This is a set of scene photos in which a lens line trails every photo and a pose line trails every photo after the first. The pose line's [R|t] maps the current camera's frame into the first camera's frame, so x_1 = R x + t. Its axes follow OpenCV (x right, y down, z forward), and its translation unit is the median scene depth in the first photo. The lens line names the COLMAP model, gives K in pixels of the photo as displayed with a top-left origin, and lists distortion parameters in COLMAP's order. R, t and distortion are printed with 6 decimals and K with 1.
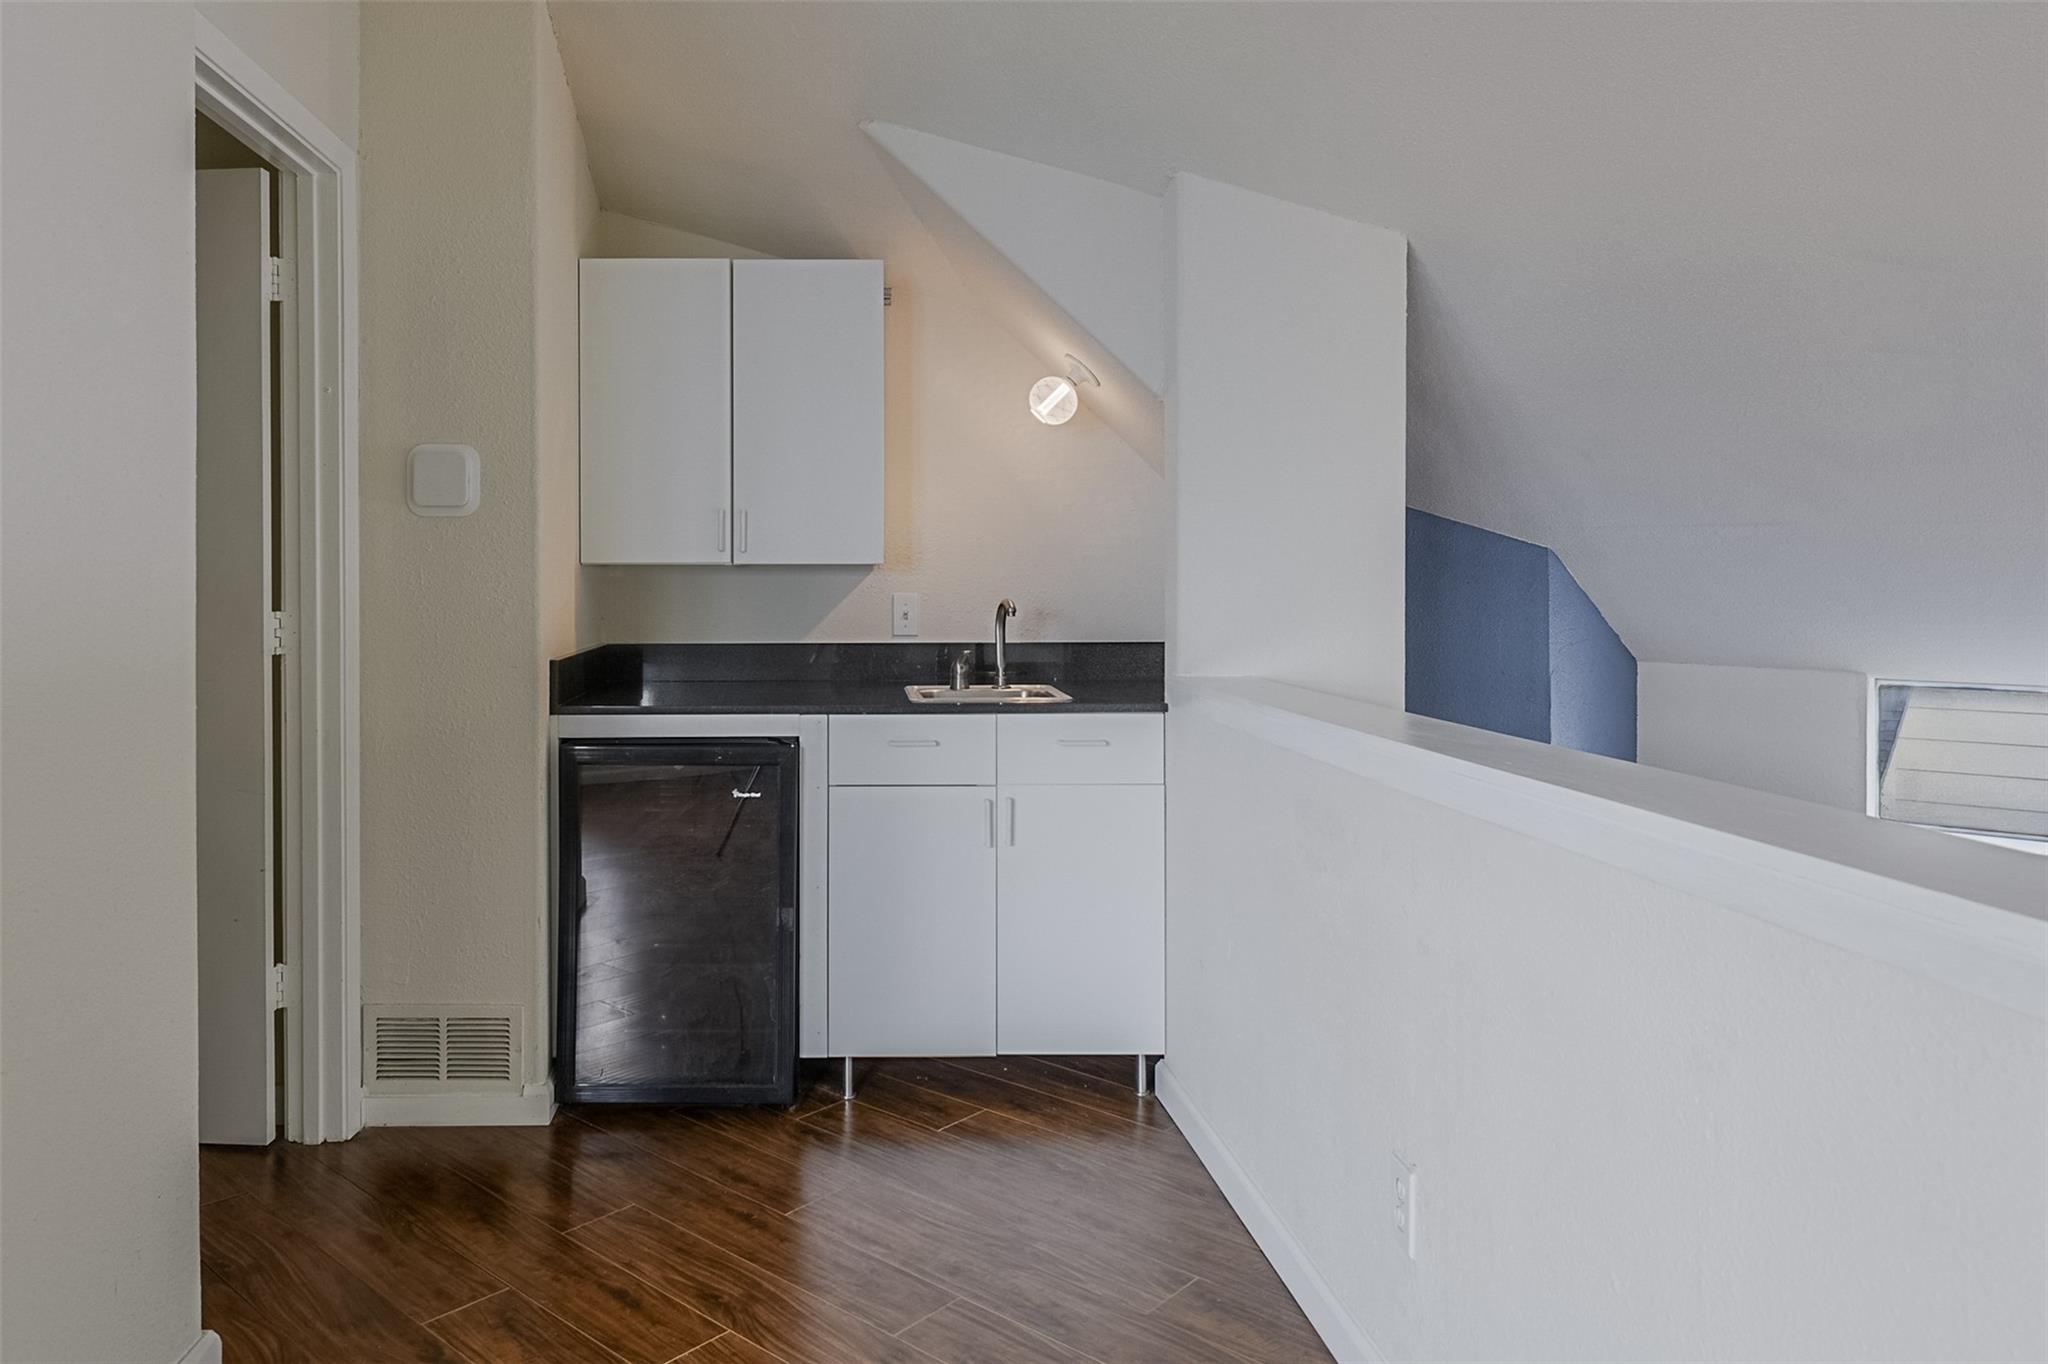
lens RADIAL K [[1195.6, 0, 993.3], [0, 1195.6, 577.7], [0, 0, 1]] dist [-0.024514, -0.000093]
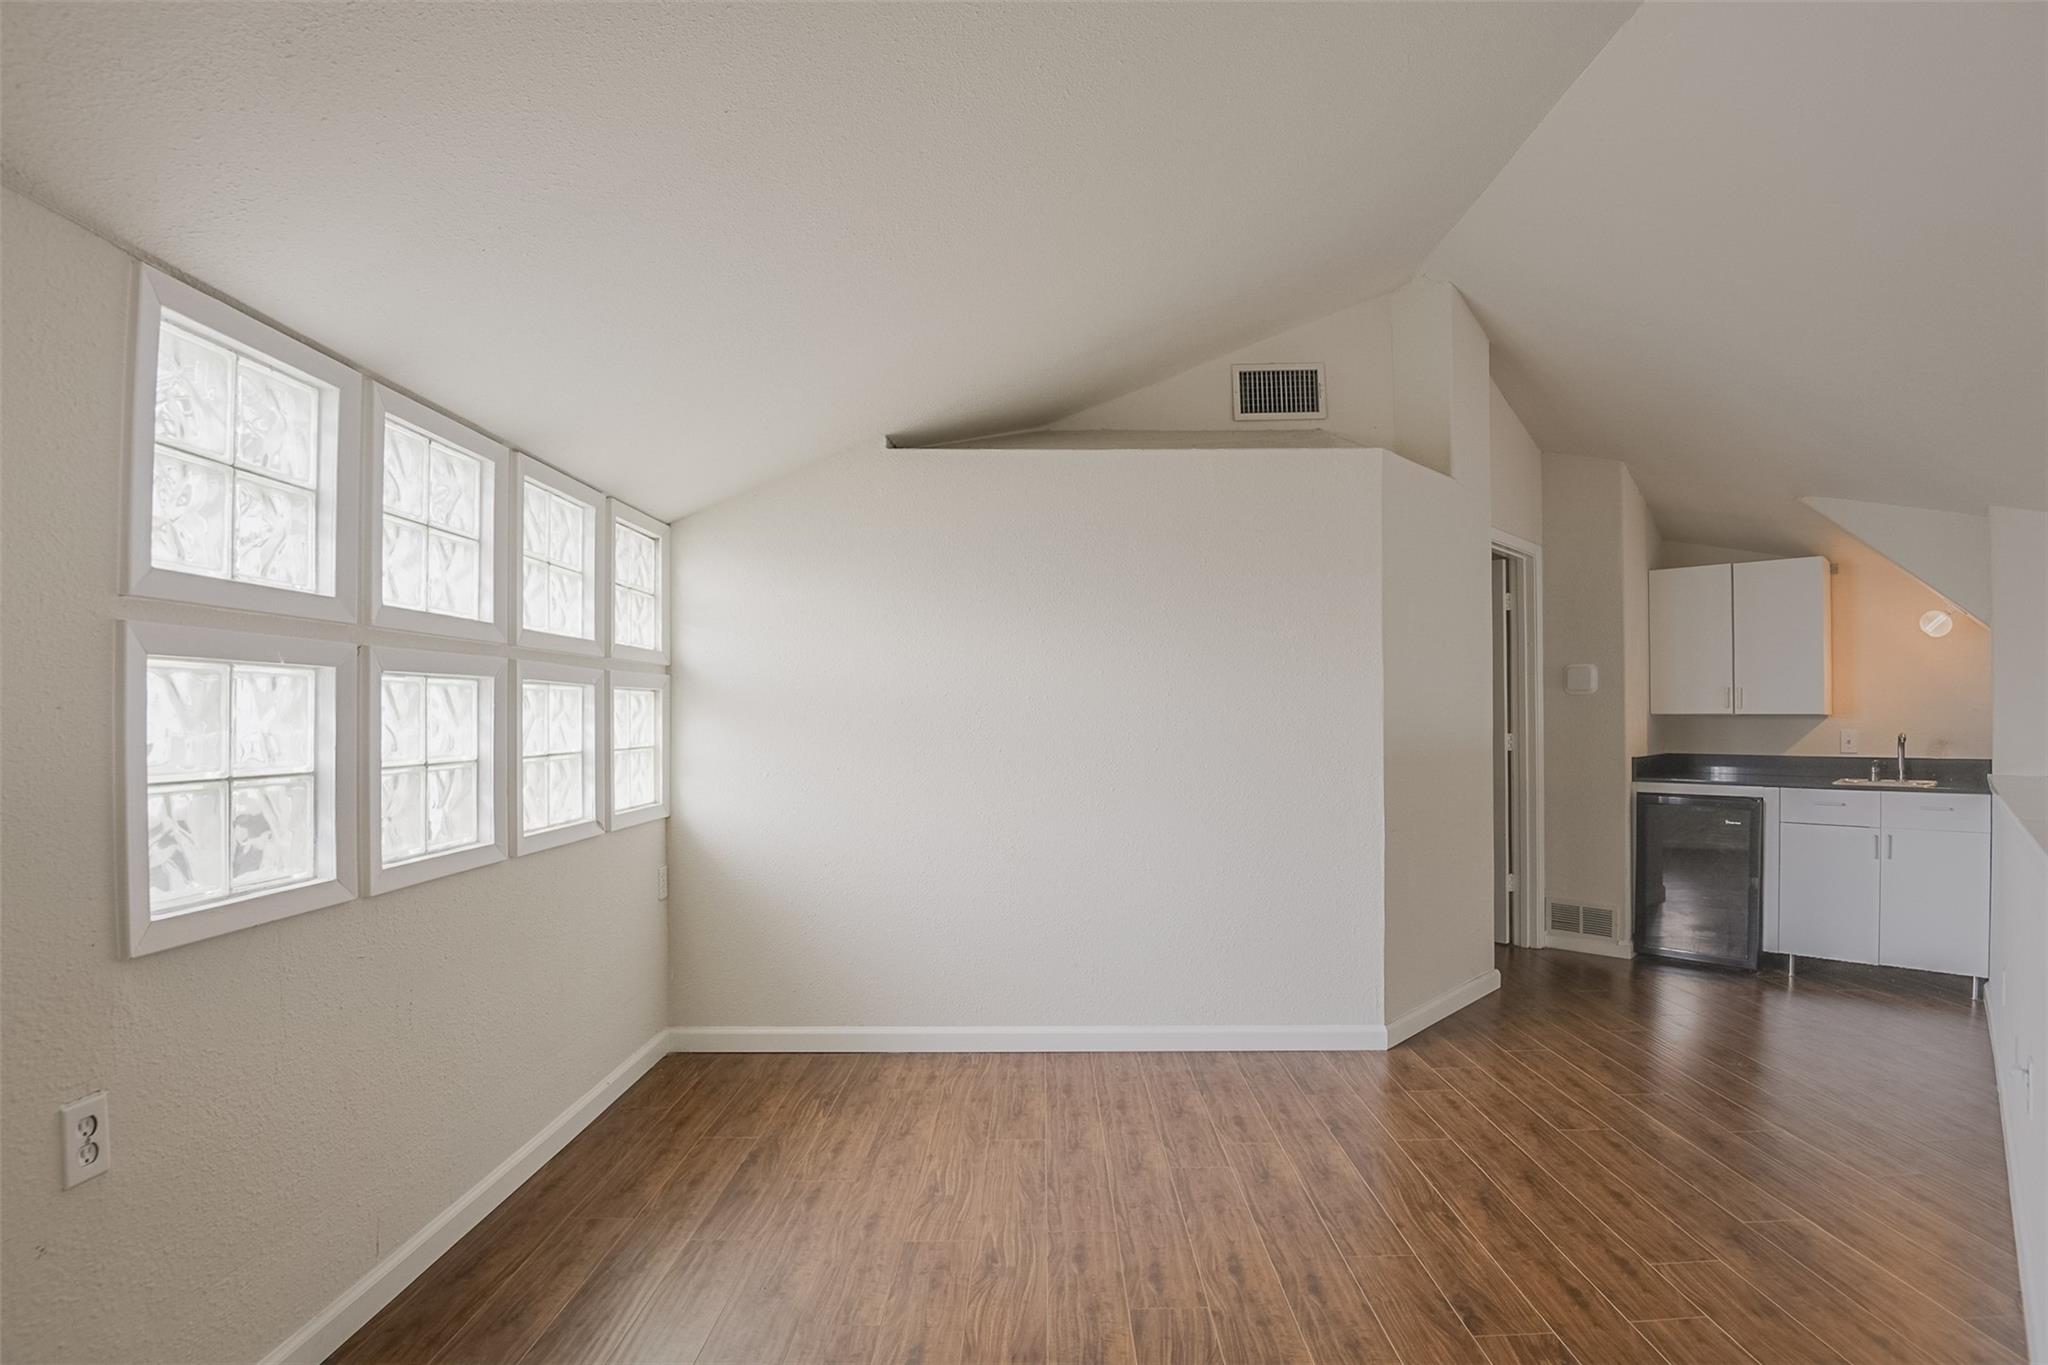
lens RADIAL K [[937.9, 0, 1019.2], [0, 937.9, 701.7], [0, 0, 1]] dist [-0.002352, -0.002273]
pose [[0.568814, -0.011444, -0.822386, 0.437908], [-0.003149, 0.999866, -0.016091, -0.003905], [0.822460, 0.011743, 0.568702, -0.986052]]
